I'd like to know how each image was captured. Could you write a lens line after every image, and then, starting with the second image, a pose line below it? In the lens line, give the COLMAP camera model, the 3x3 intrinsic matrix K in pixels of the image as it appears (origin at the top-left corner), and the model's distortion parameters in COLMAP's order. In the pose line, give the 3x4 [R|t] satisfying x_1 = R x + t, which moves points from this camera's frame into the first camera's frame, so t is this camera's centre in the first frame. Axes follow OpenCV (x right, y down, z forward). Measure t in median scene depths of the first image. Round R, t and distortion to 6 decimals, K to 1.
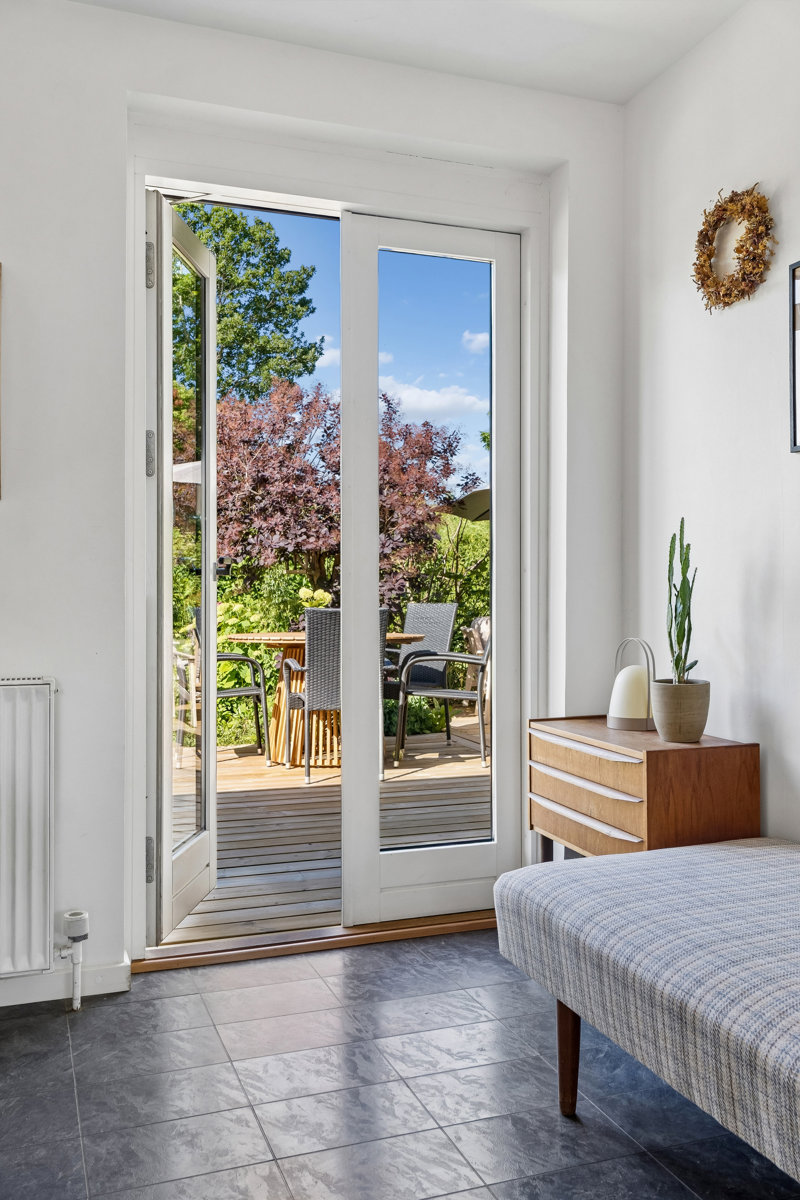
lens RADIAL K [[1067.5, 0, 399.1], [0, 1067.5, 583.7], [0, 0, 1]] dist [-0.005390, -0.001299]
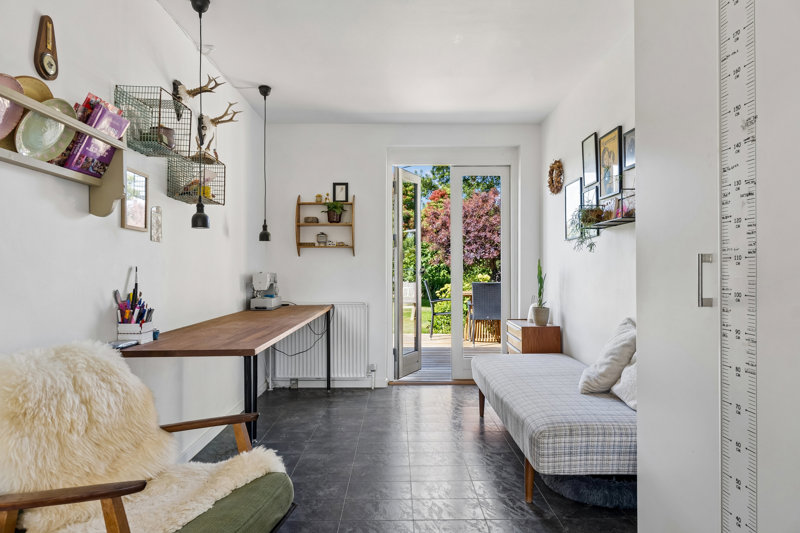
lens RADIAL K [[516.2, 0, 400.0], [0, 516.2, 266.5], [0, 0, 1]] dist [-0.001337, -0.000599]
pose [[0.943481, -0.001599, -0.331422, 0.356094], [0.001977, 0.999998, 0.000801, -0.036498], [0.331420, -0.001411, 0.943482, -0.623563]]
